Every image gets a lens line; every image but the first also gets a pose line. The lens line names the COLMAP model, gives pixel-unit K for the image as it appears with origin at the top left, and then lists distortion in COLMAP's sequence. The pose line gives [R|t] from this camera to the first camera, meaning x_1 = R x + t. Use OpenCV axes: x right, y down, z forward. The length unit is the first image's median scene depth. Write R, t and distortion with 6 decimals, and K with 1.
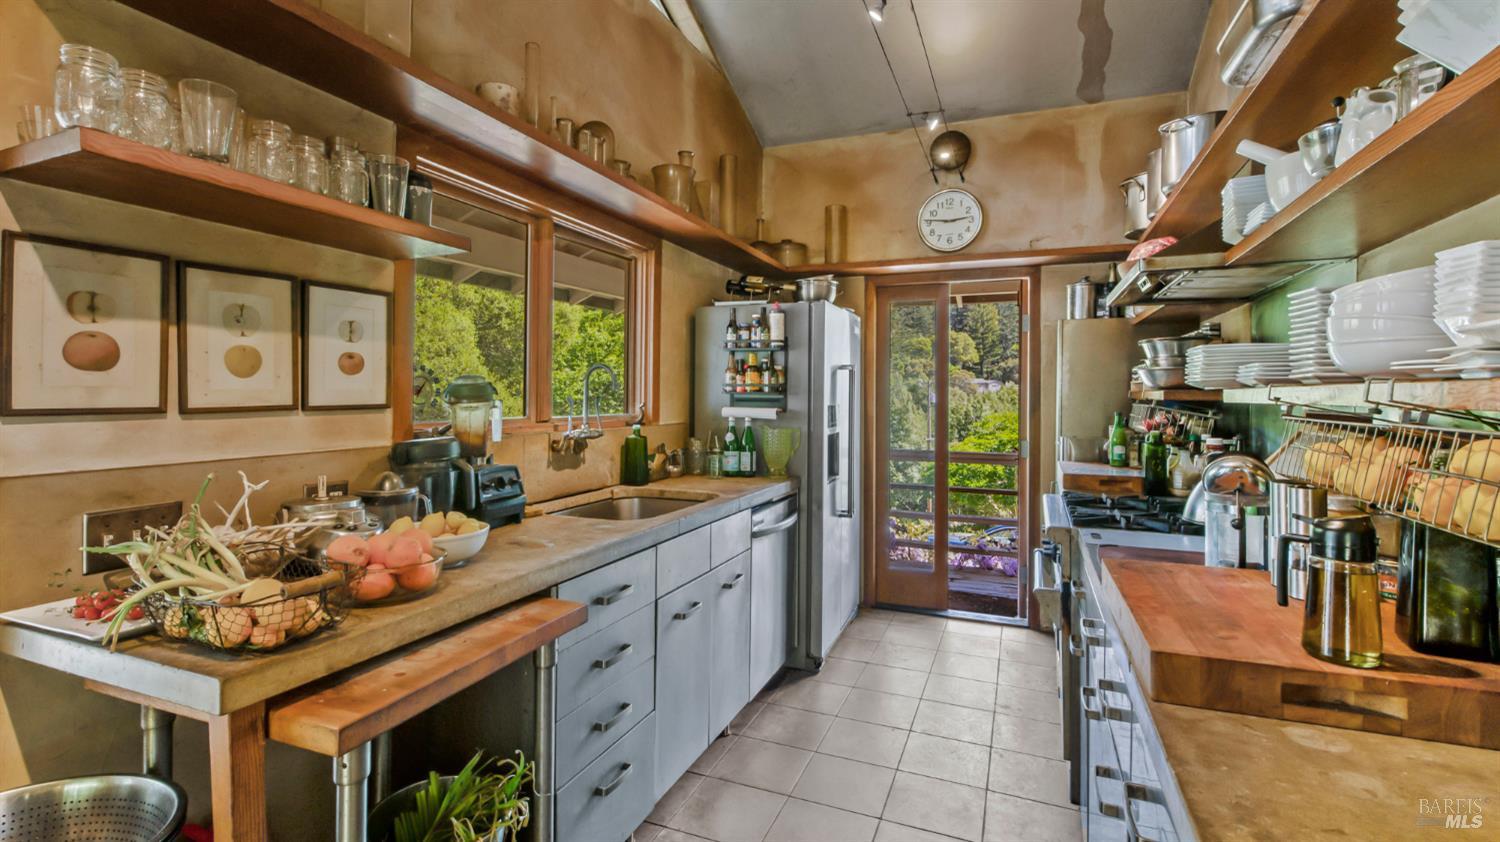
lens RADIAL K [[688.1, 0, 745.8], [0, 688.1, 393.2], [0, 0, 1]] dist [0.008551, -0.000969]
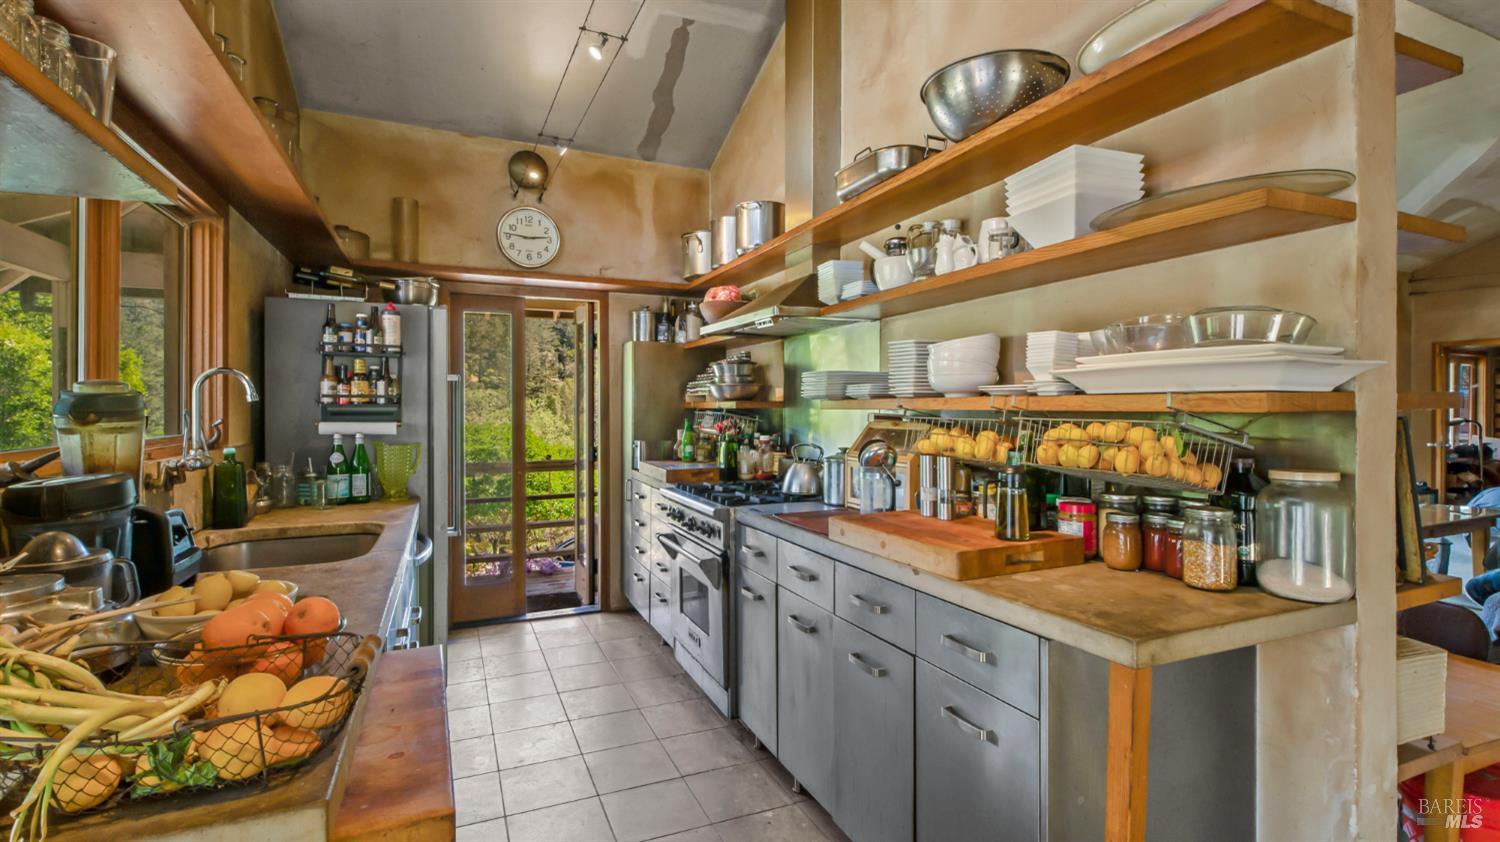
lens RADIAL K [[688.1, 0, 752.7], [0, 688.1, 411.0], [0, 0, 1]] dist [0.008551, -0.000969]
pose [[0.692313, -0.012167, 0.721495, -0.250300], [0.004998, 0.999915, 0.012066, -0.000990], [-0.721580, -0.004748, 0.692315, 0.045063]]
